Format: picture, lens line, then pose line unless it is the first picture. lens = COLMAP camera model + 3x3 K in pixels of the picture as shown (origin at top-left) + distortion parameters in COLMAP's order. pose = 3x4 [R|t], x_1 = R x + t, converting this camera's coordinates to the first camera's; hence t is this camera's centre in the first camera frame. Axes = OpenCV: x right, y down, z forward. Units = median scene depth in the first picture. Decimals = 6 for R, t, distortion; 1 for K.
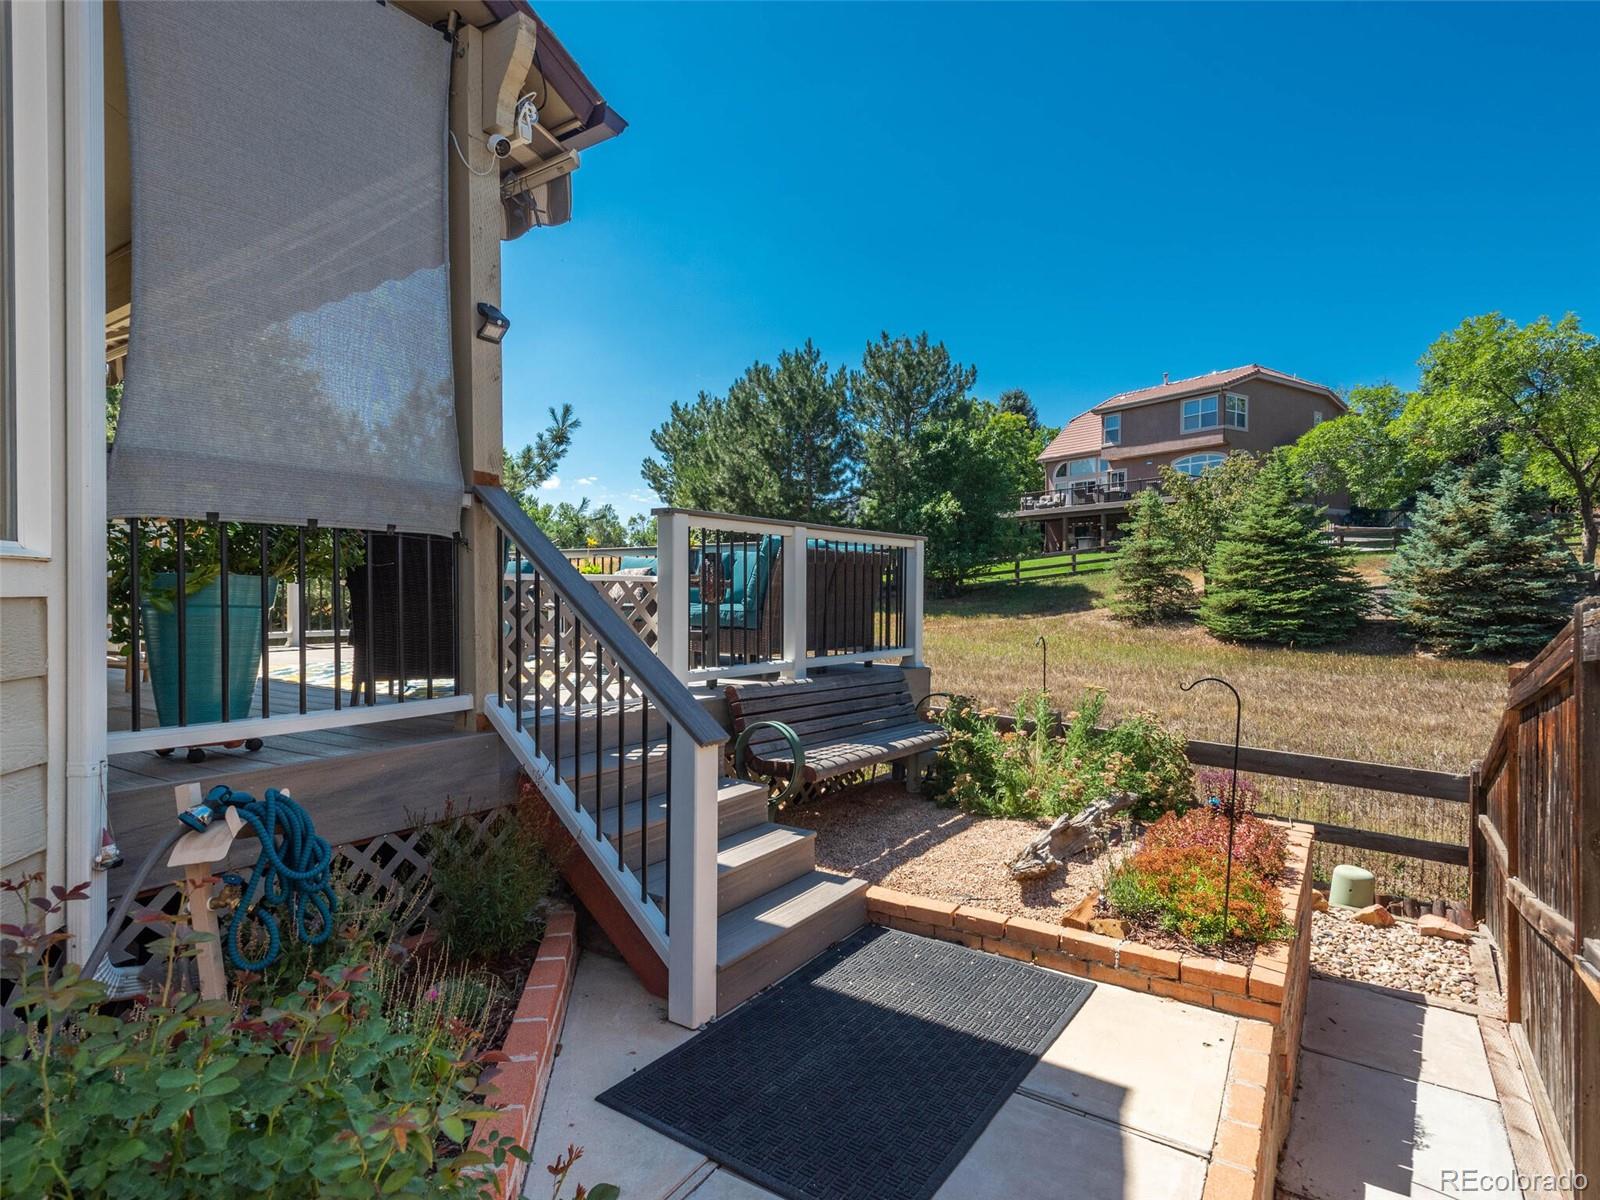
lens RADIAL K [[844.8, 0, 790.8], [0, 844.8, 598.8], [0, 0, 1]] dist [0.004575, 0.000849]
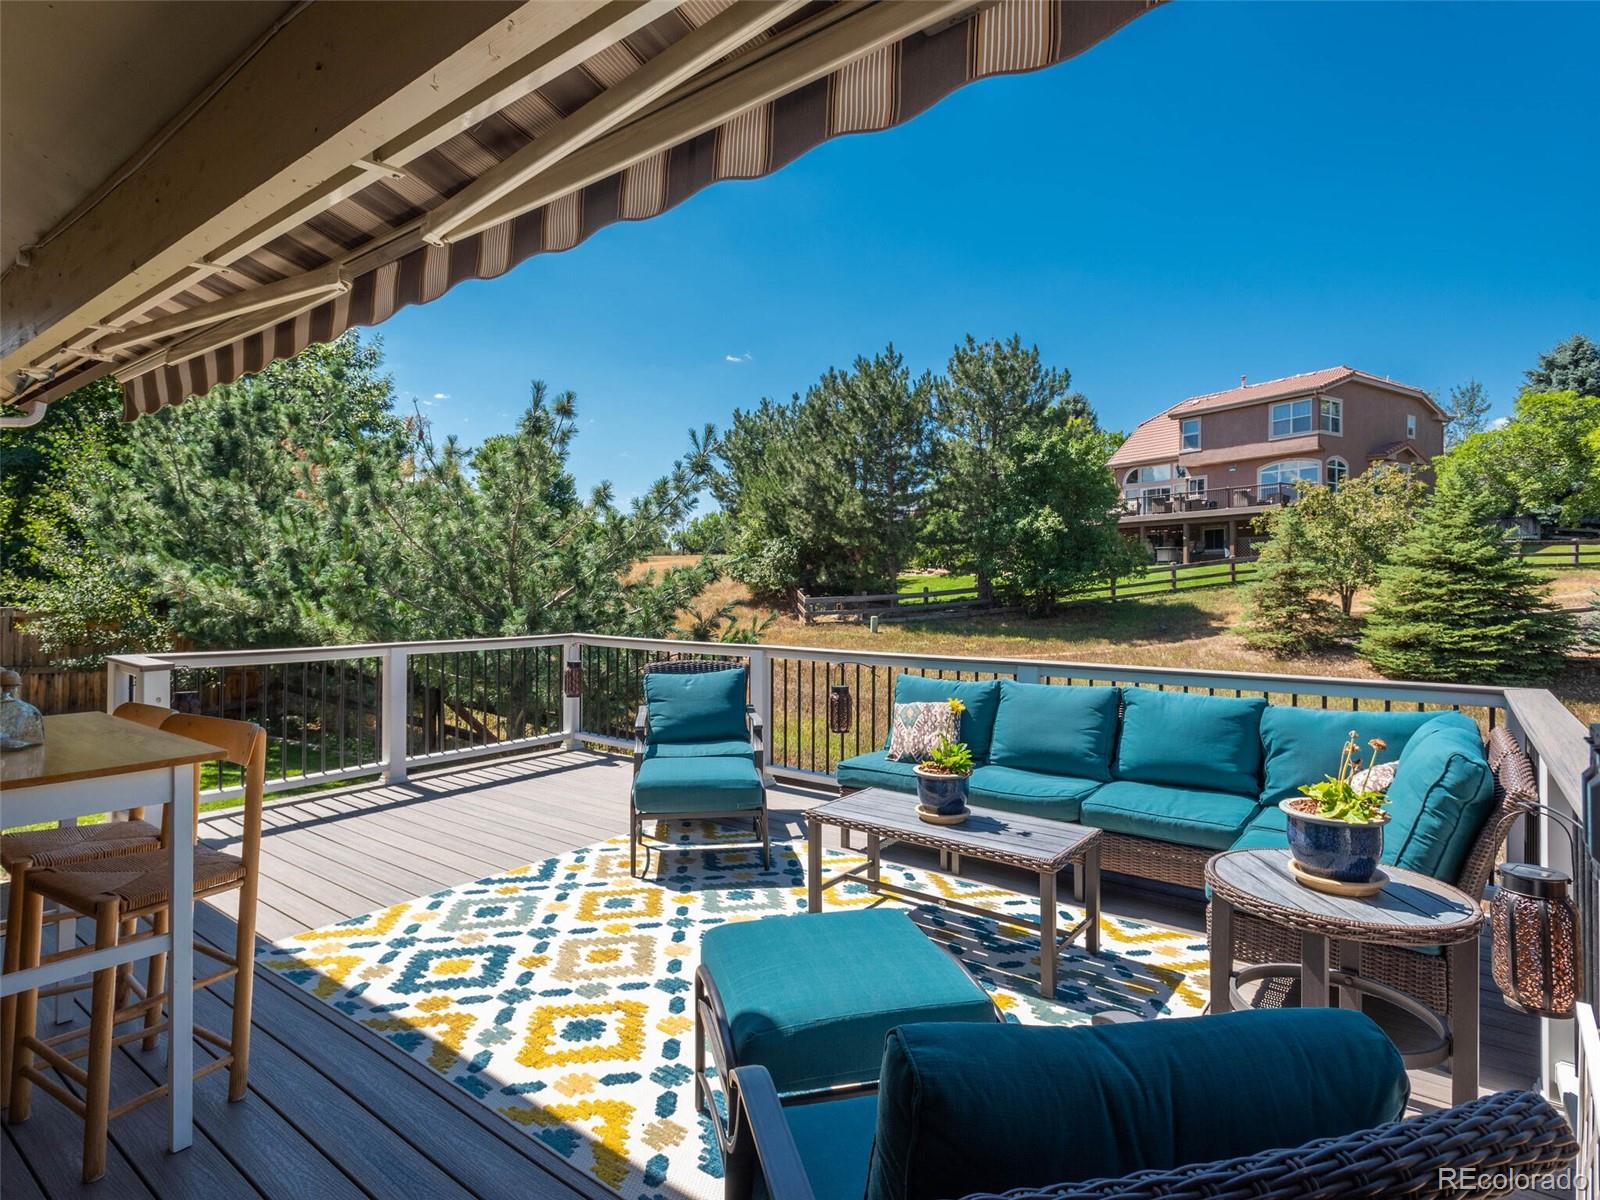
lens RADIAL K [[822.8, 0, 797.3], [0, 822.8, 593.2], [0, 0, 1]] dist [0.000784, -0.000257]
pose [[0.999378, 0.001331, -0.035235, -0.050745], [-0.001514, 0.999986, -0.005162, -0.021809], [0.035228, 0.005212, 0.999366, 0.074180]]
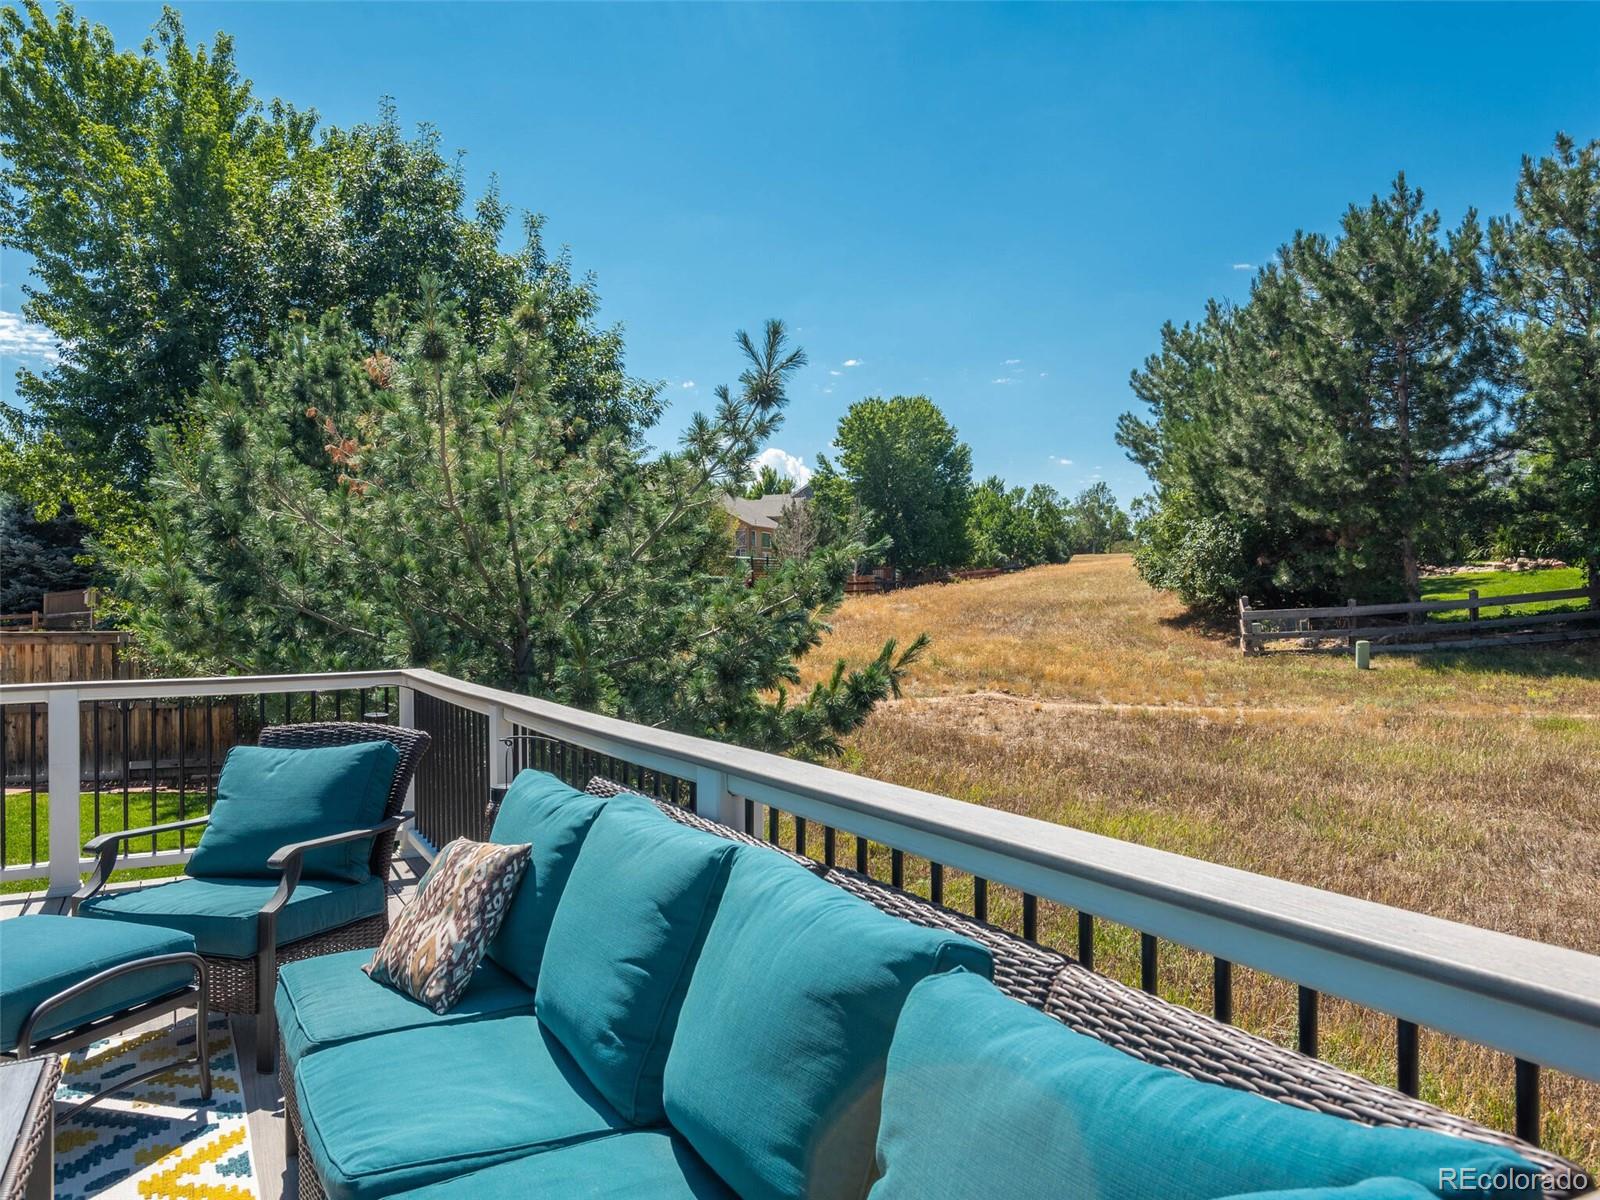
lens RADIAL K [[1157.3, 0, 792.9], [0, 1157.3, 598.1], [0, 0, 1]] dist [0.046160, -0.039952]
pose [[0.889669, -0.014510, -0.456374, 0.013947], [0.008372, 0.999845, -0.015470, -0.020549], [0.456528, 0.009942, 0.889653, 0.137603]]
